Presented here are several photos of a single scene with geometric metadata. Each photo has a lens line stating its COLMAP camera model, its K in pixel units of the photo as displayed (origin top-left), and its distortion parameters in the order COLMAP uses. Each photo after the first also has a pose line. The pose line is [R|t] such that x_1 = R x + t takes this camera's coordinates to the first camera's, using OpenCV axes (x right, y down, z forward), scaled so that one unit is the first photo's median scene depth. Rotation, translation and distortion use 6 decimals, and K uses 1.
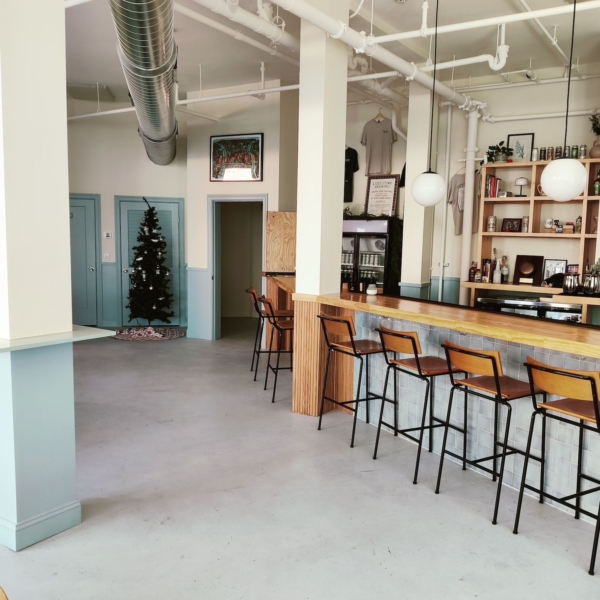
lens RADIAL K [[597.0, 0, 297.8], [0, 597.0, 297.3], [0, 0, 1]] dist [-0.015222, 0.000000]
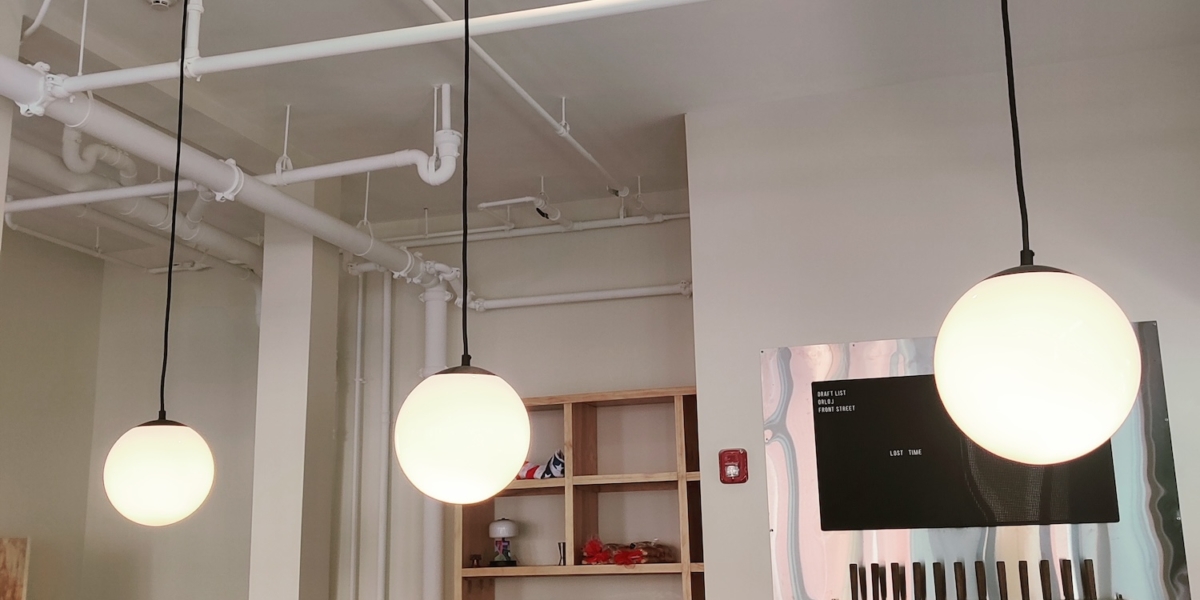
lens RADIAL K [[1196.2, 0, 600.0], [0, 1196.2, 295.6], [0, 0, 1]] dist [0.067605, 0.000000]
pose [[0.957984, 0.015595, 0.286397, 0.165554], [0.075652, 0.949424, -0.304748, -0.029882], [-0.276665, 0.313611, 0.908353, 0.174929]]
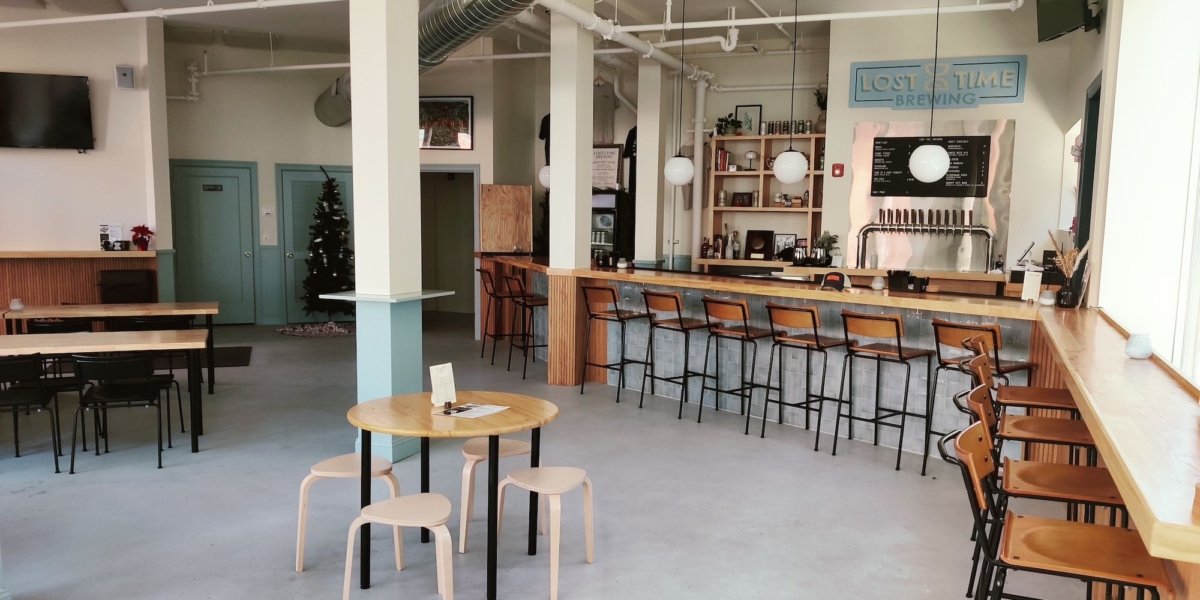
lens RADIAL K [[891.3, 0, 598.0], [0, 891.3, 302.2], [0, 0, 1]] dist [-0.001879, -0.002263]
pose [[0.979636, -0.026290, 0.199054, -0.170605], [0.026010, 0.999654, 0.004022, 0.035817], [-0.199091, 0.001237, 0.979980, -0.391089]]
